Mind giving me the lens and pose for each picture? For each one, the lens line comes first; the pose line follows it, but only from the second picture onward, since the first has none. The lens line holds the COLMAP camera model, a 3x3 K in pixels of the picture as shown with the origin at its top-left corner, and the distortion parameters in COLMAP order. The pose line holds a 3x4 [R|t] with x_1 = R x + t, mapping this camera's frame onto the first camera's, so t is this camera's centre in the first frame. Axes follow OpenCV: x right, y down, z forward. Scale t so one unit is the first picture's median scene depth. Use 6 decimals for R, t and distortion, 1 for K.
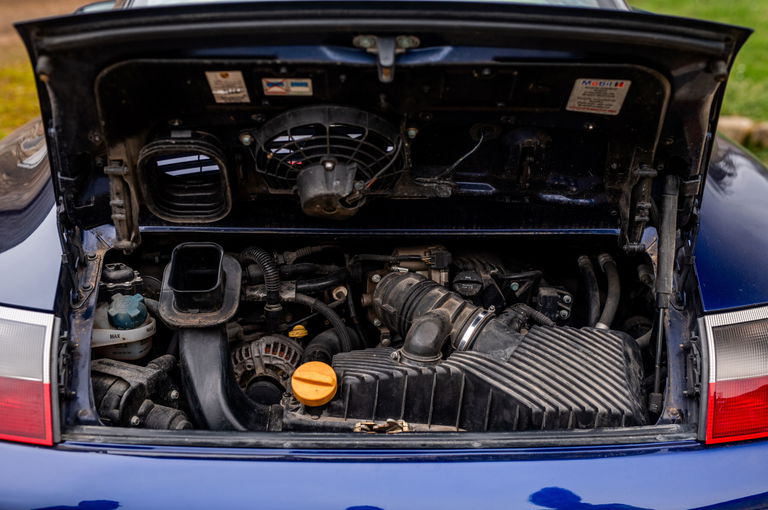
lens RADIAL K [[1069.7, 0, 384.0], [0, 1069.7, 255.0], [0, 0, 1]] dist [-0.007092, 0.081993]
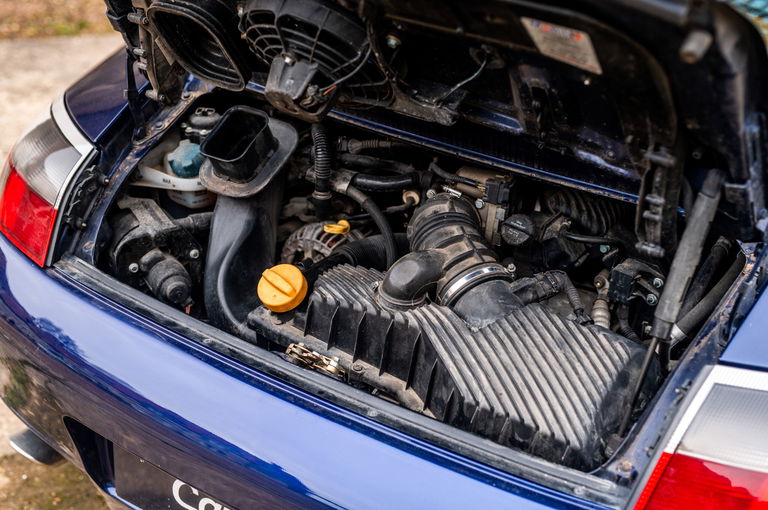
lens RADIAL K [[1069.7, 0, 384.0], [0, 1069.7, 255.0], [0, 0, 1]] dist [-0.007092, 0.081993]
pose [[0.828014, 0.295711, -0.476390, 0.441388], [-0.210394, 0.951401, 0.224879, -0.134154], [0.519737, -0.085973, 0.849989, 0.259587]]
